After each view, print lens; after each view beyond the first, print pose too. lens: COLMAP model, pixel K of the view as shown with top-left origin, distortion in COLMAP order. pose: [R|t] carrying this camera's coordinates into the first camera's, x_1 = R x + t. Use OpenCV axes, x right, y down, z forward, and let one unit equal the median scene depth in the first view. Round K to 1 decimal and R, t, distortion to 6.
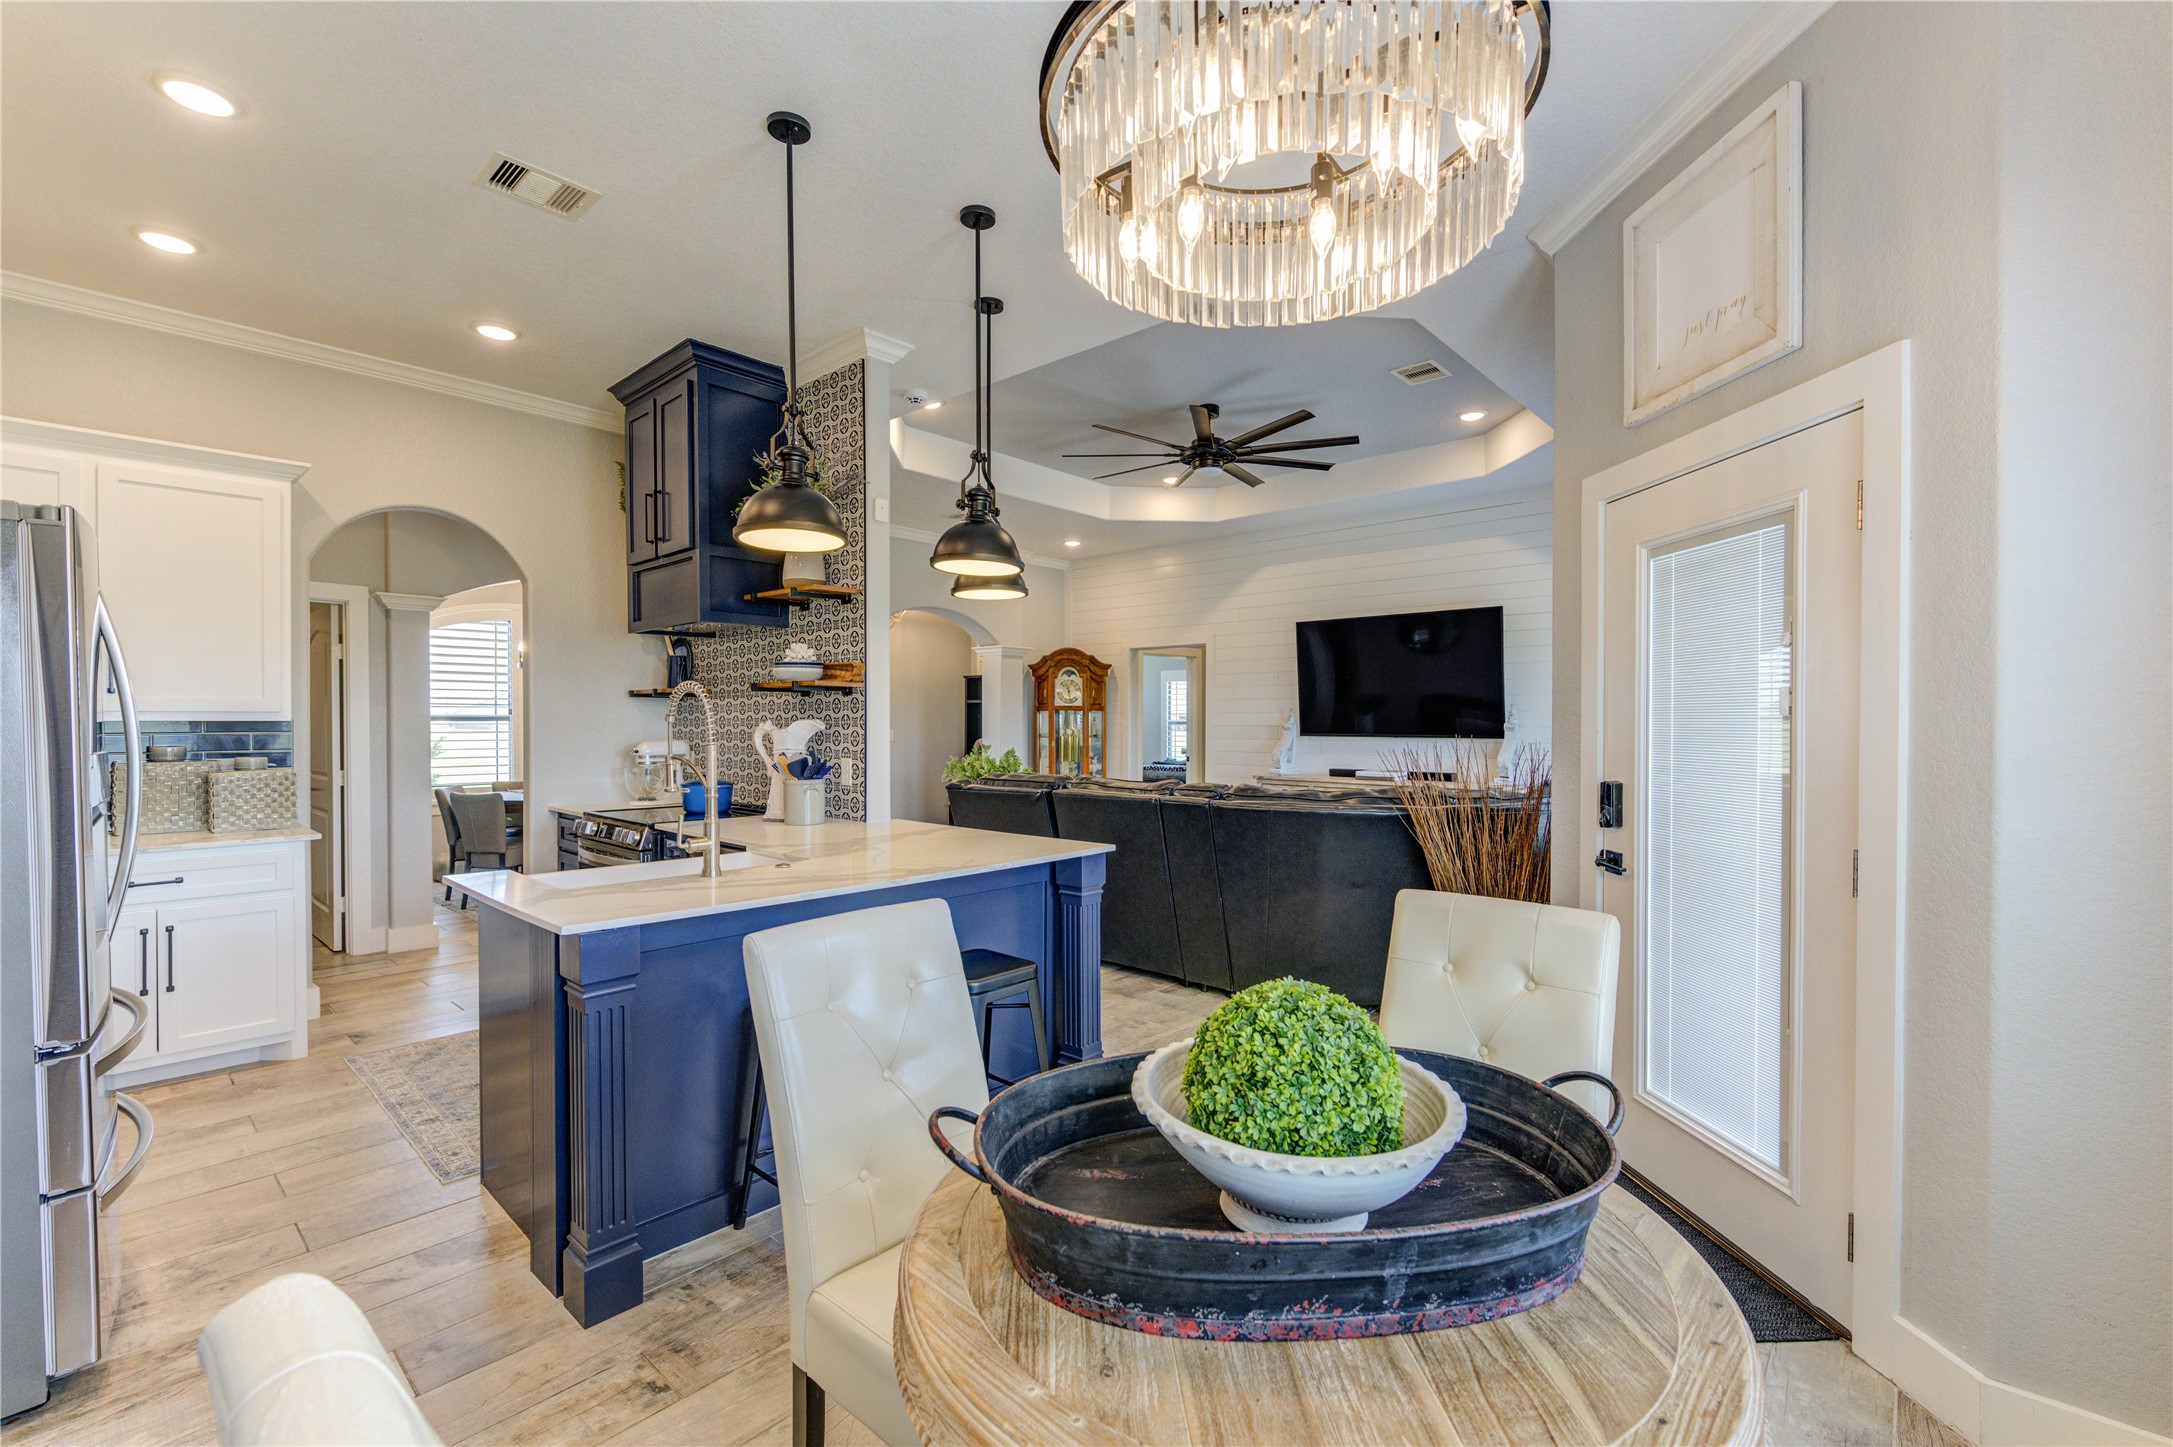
lens RADIAL K [[931.8, 0, 1095.7], [0, 931.8, 723.6], [0, 0, 1]] dist [-0.000717, -0.001744]
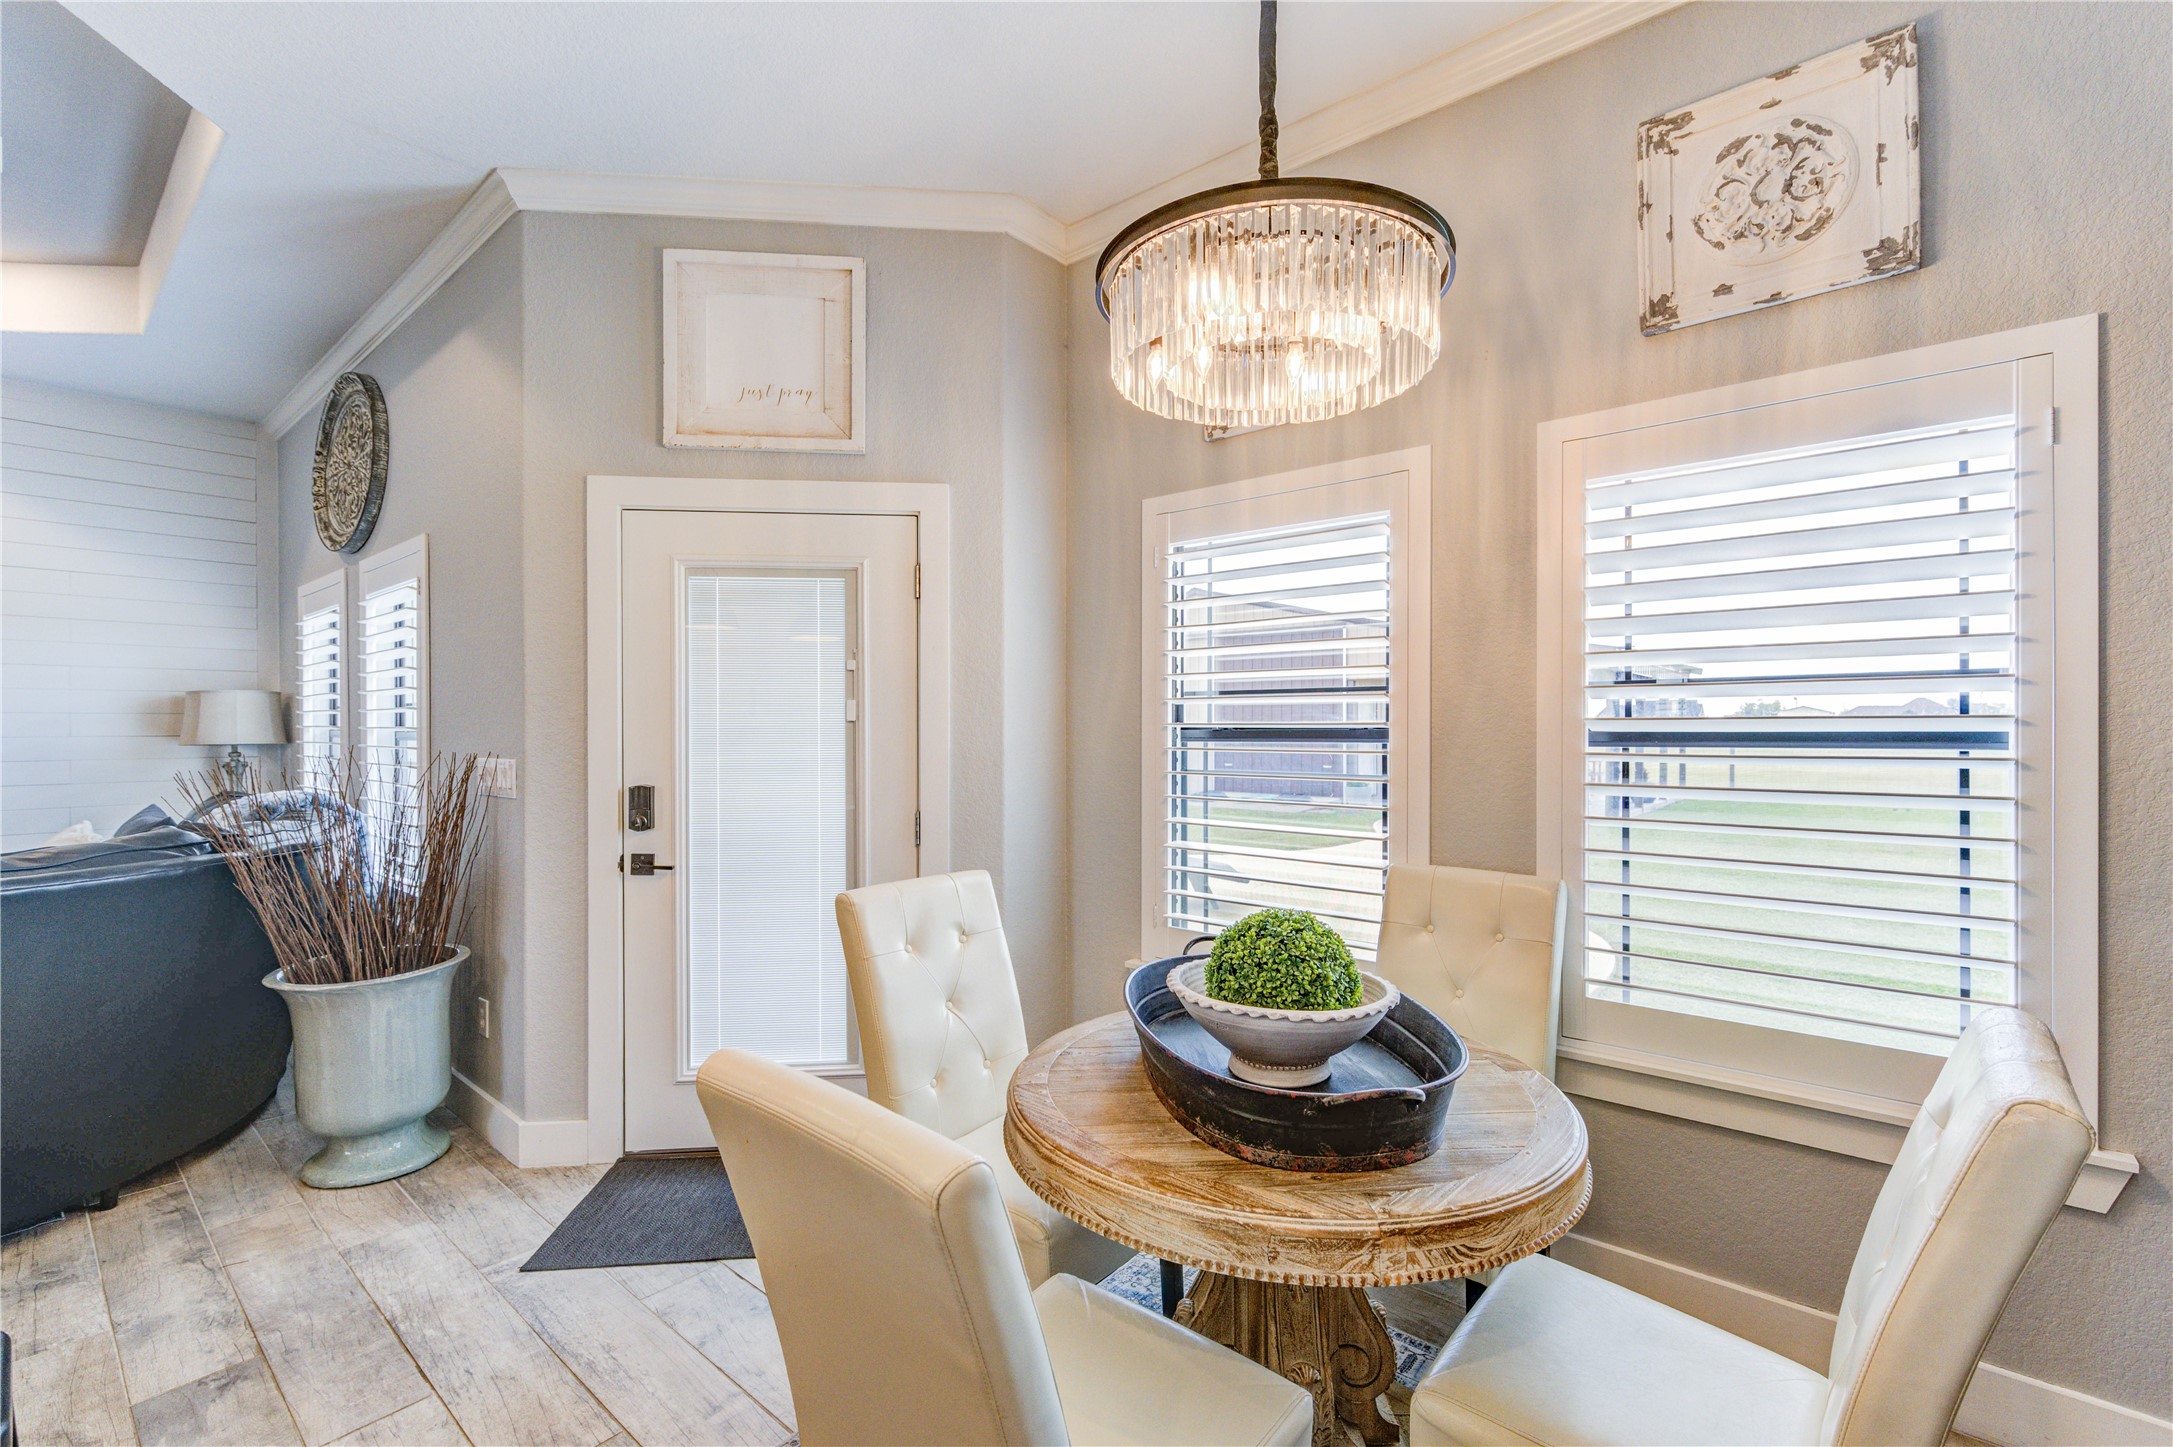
lens RADIAL K [[931.8, 0, 1098.3], [0, 931.8, 728.8], [0, 0, 1]] dist [-0.000717, -0.001744]
pose [[-0.036976, -0.005229, 0.999302, -0.176272], [0.006105, 0.999966, 0.005458, -0.000903], [-0.999298, 0.006303, -0.036943, 0.195602]]
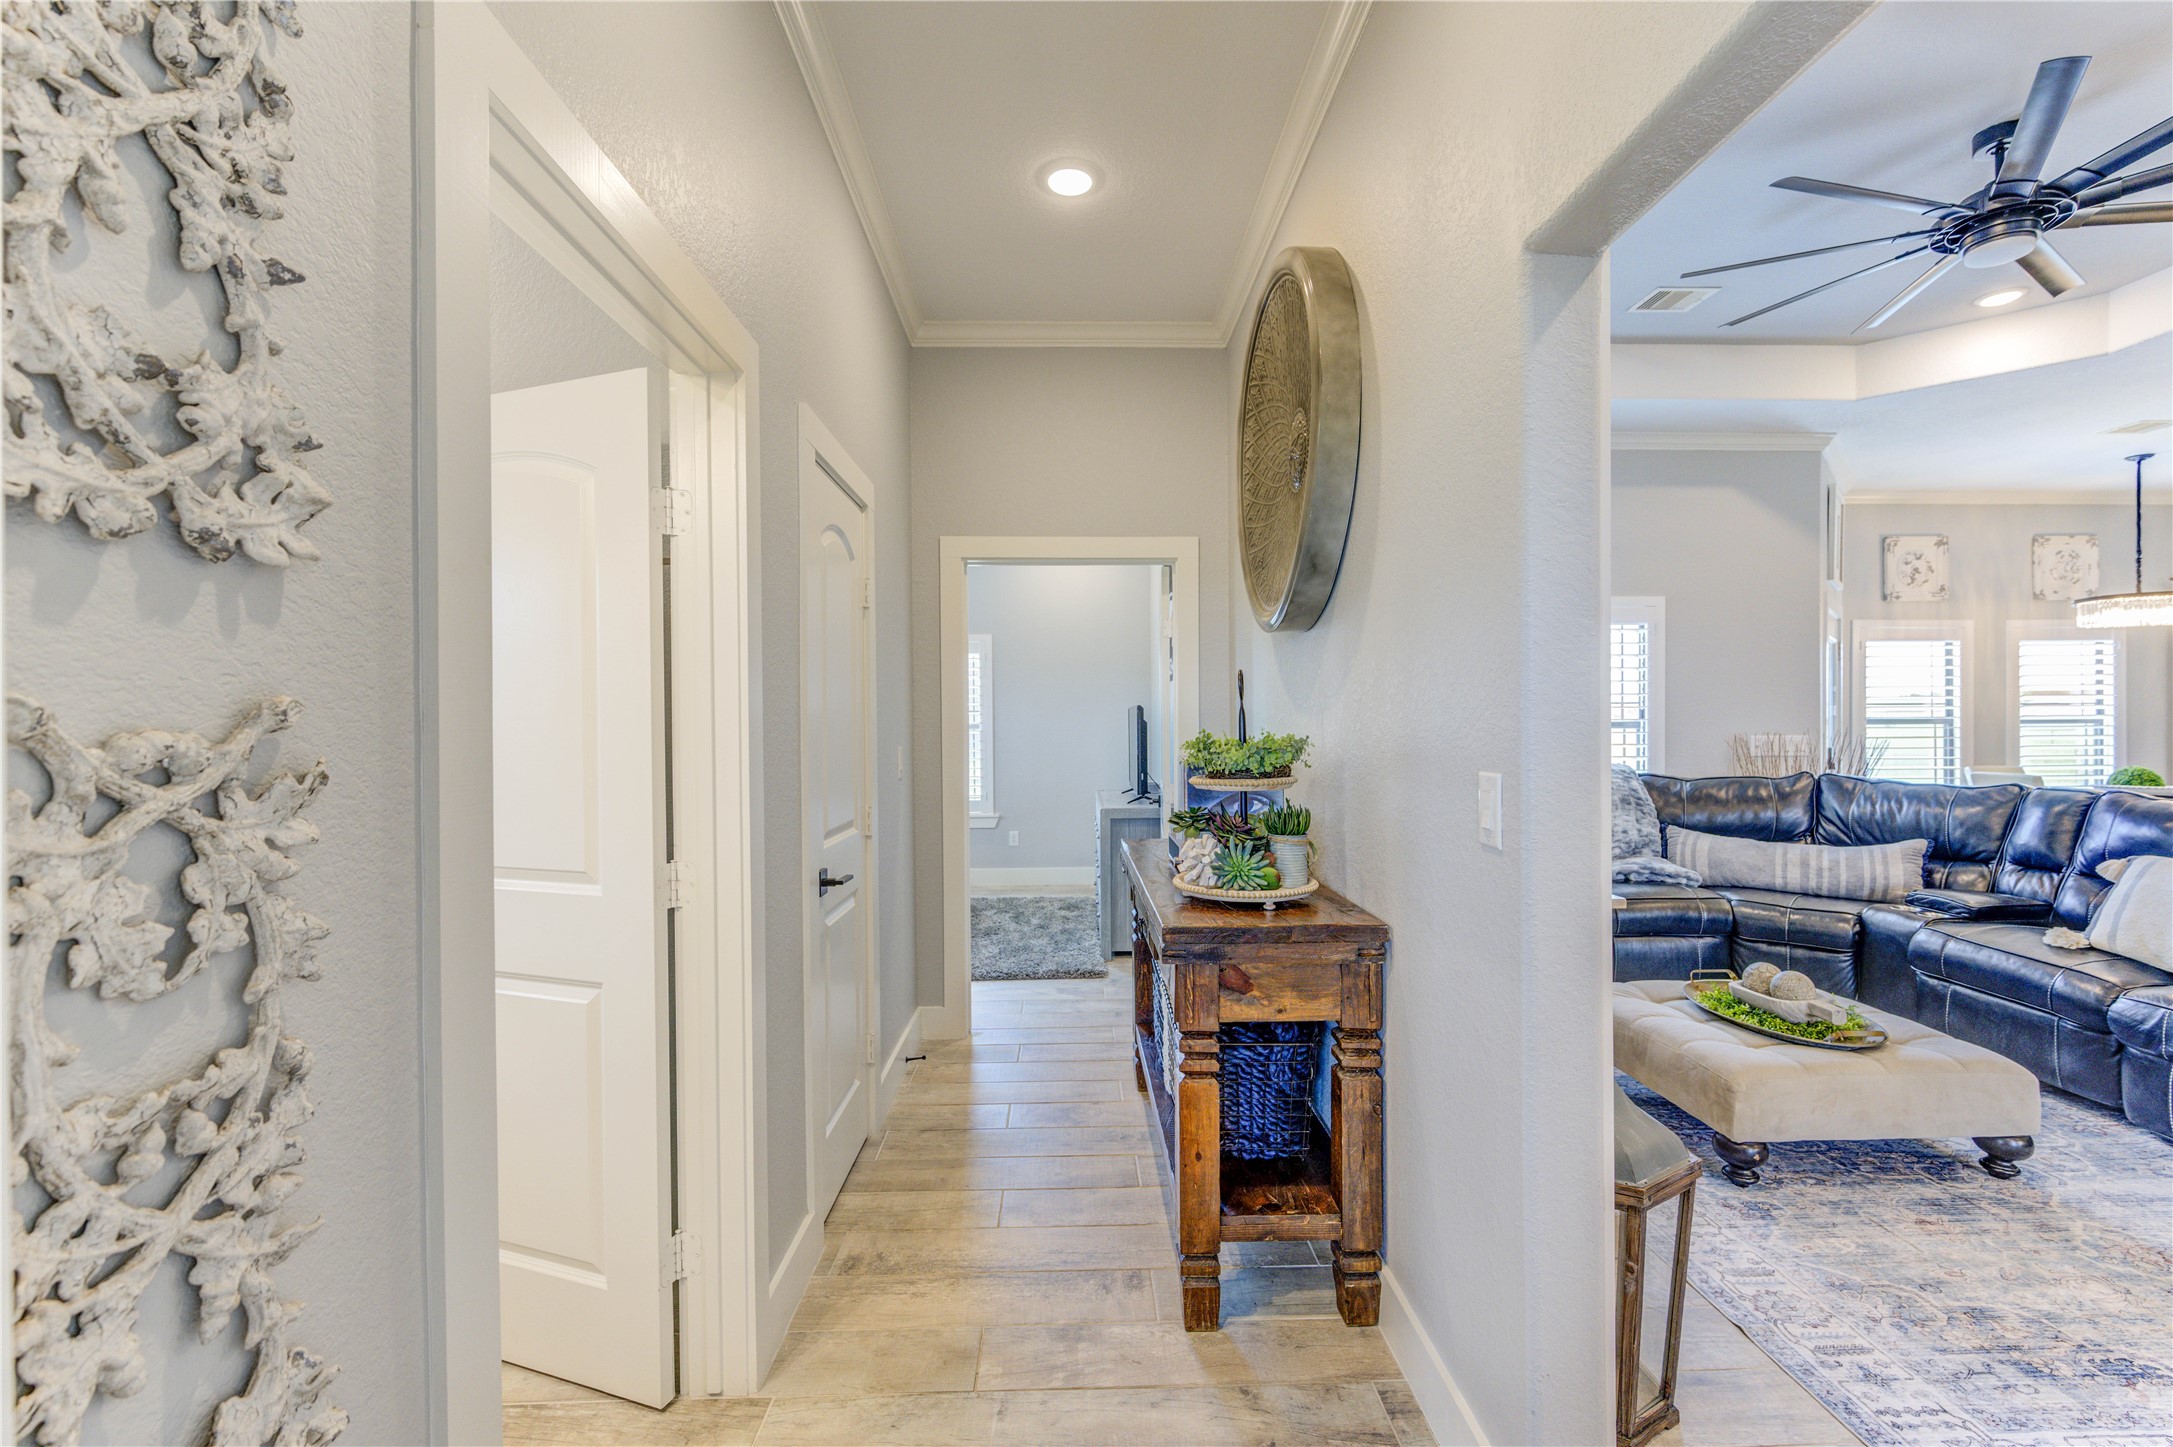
lens RADIAL K [[931.8, 0, 1103.9], [0, 931.8, 728.2], [0, 0, 1]] dist [-0.000717, -0.001744]
pose [[-0.693761, 0.002477, 0.720201, 0.067290], [0.008743, 0.999949, 0.004984, -0.001997], [-0.720153, 0.009755, -0.693747, 1.289870]]
